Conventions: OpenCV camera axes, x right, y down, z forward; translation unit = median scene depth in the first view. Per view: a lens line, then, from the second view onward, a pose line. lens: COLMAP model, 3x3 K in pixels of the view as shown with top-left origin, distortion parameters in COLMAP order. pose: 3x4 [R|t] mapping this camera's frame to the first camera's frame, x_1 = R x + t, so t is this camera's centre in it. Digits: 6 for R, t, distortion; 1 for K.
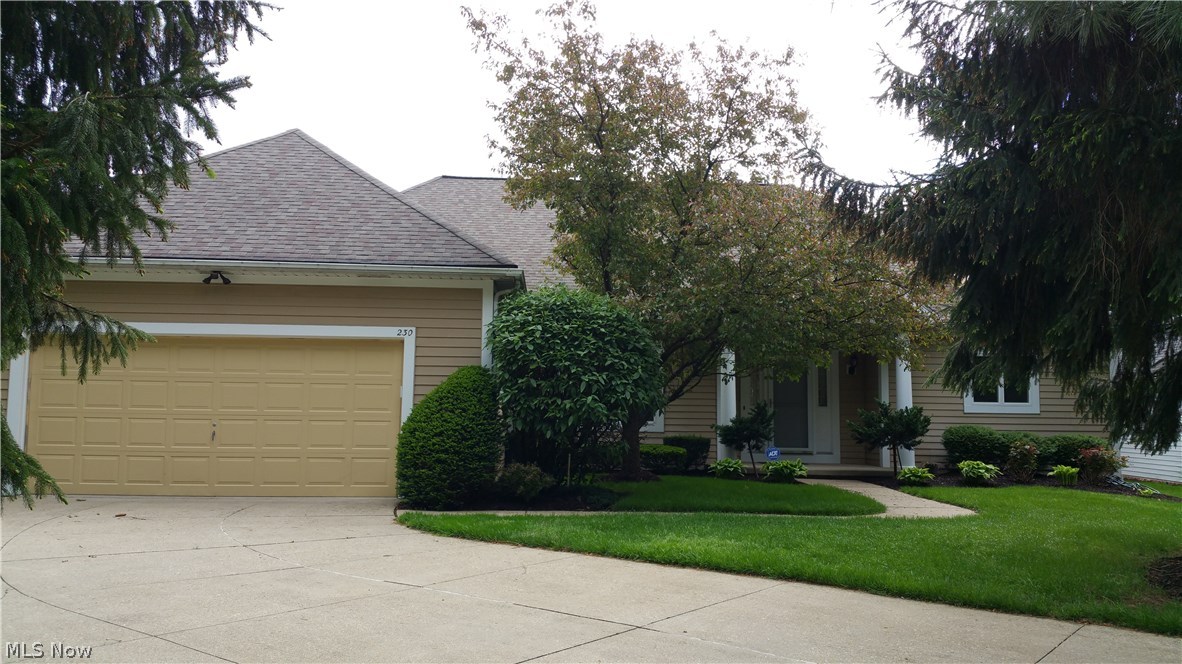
lens RADIAL K [[966.9, 0, 587.6], [0, 966.9, 331.0], [0, 0, 1]] dist [0.004278, -0.000669]
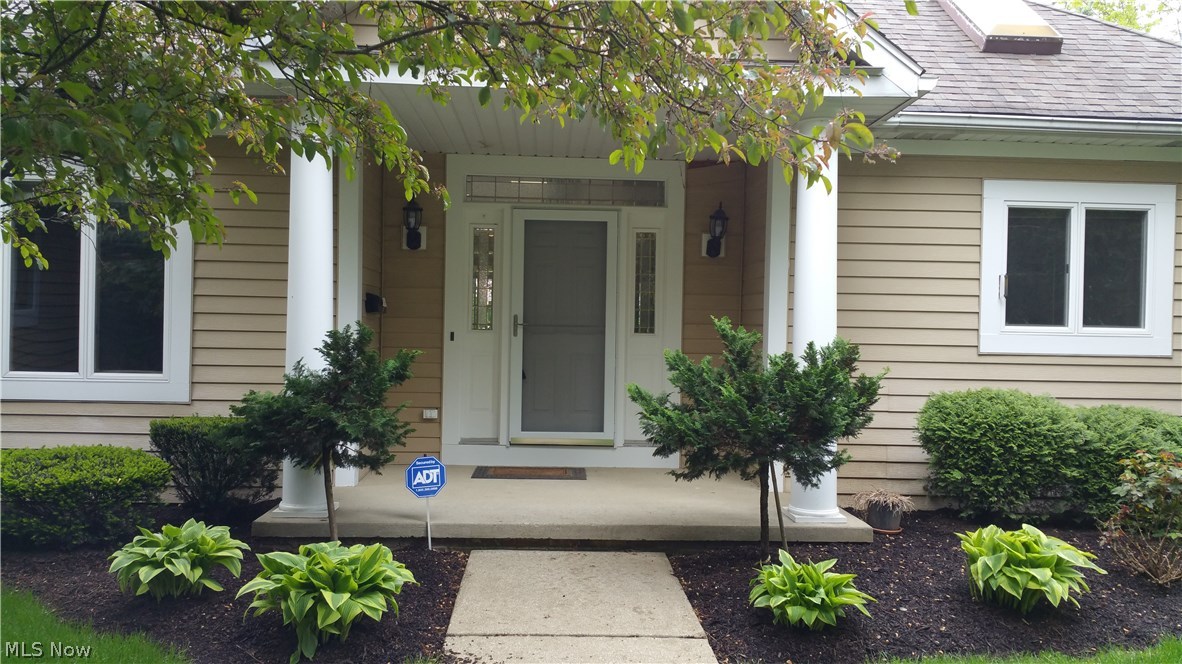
lens RADIAL K [[966.9, 0, 592.9], [0, 966.9, 337.1], [0, 0, 1]] dist [0.004278, -0.000669]
pose [[0.999992, 0.001806, 0.003658, 0.241317], [-0.002173, 0.994678, 0.103014, 0.039903], [-0.003452, -0.103021, 0.994673, 0.637586]]
